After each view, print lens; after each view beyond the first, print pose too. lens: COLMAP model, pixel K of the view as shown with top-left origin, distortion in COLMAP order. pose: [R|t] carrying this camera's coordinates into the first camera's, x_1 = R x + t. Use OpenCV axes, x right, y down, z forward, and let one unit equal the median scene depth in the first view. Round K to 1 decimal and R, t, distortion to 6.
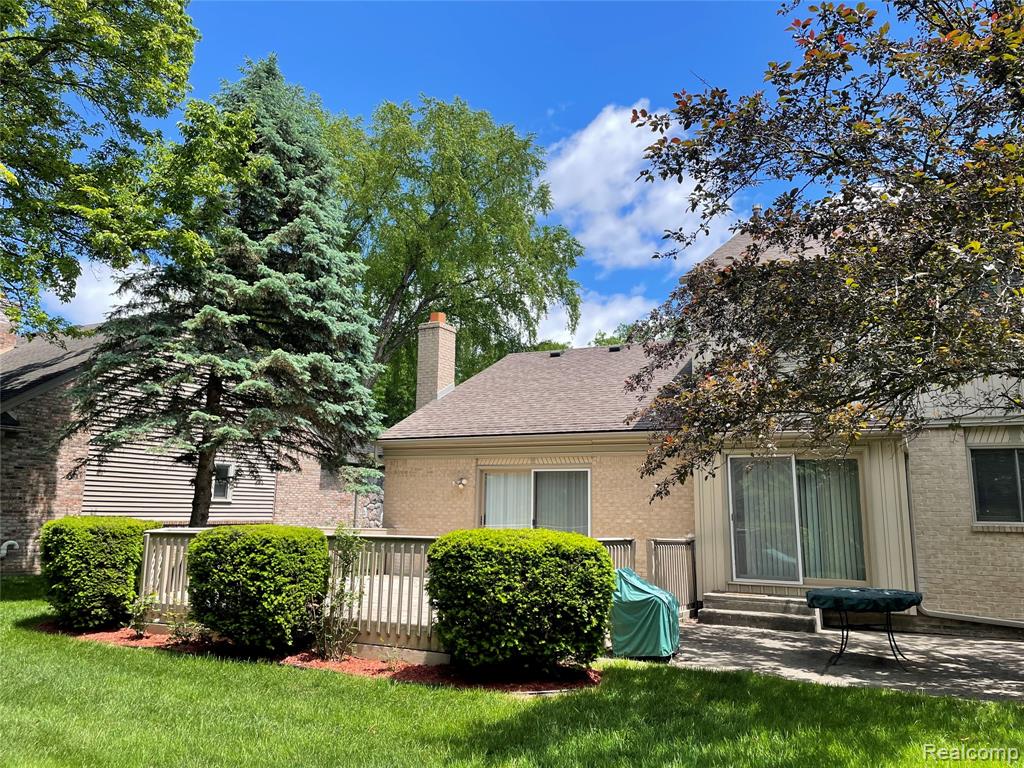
lens RADIAL K [[732.5, 0, 512.0], [0, 732.5, 384.0], [0, 0, 1]] dist [0.089902, -0.000835]
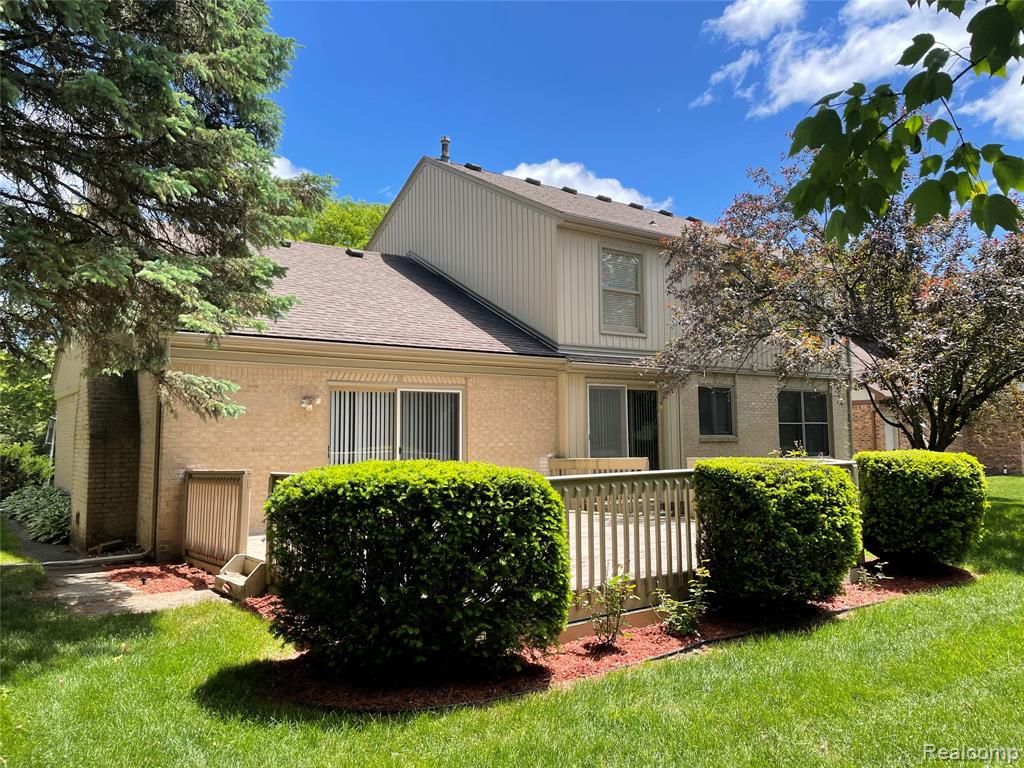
lens RADIAL K [[732.5, 0, 512.0], [0, 732.5, 384.0], [0, 0, 1]] dist [0.089902, -0.000835]
pose [[0.480036, 0.029871, 0.876740, -0.633335], [-0.145106, 0.988357, 0.045775, 0.053297], [-0.865165, -0.149194, 0.478781, 0.478376]]
